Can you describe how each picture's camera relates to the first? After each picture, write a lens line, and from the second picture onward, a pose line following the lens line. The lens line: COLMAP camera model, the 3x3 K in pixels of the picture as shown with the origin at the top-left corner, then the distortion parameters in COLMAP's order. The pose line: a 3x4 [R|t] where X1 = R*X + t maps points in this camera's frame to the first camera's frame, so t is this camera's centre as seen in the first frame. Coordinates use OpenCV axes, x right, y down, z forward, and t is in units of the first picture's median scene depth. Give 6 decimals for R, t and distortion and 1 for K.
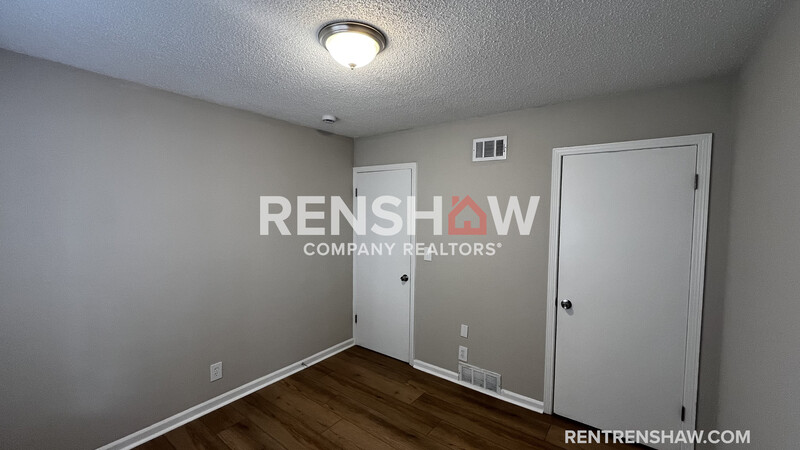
lens RADIAL K [[313.0, 0, 400.0], [0, 313.0, 225.0], [0, 0, 1]] dist [0.000825, 0.000076]
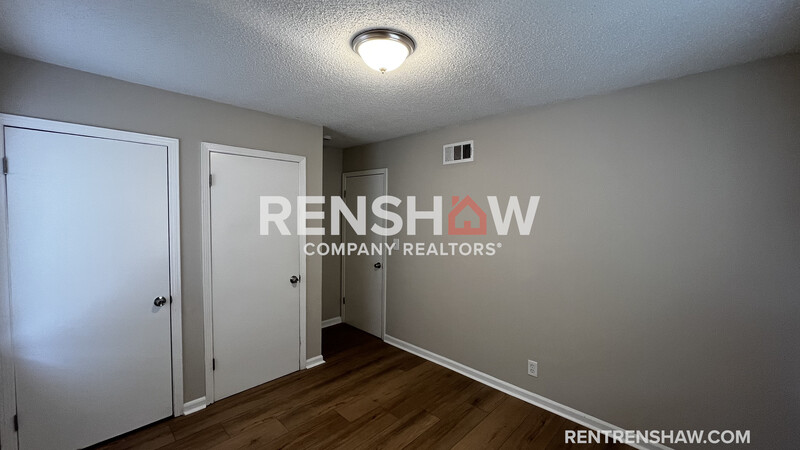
lens RADIAL K [[318.6, 0, 400.0], [0, 318.6, 225.0], [0, 0, 1]] dist [-0.000107, 0.000018]
pose [[0.990345, 0.000257, -0.138627, 0.209080], [-0.000462, 0.999999, -0.001447, 0.015548], [0.138627, 0.001497, 0.990344, -0.137438]]
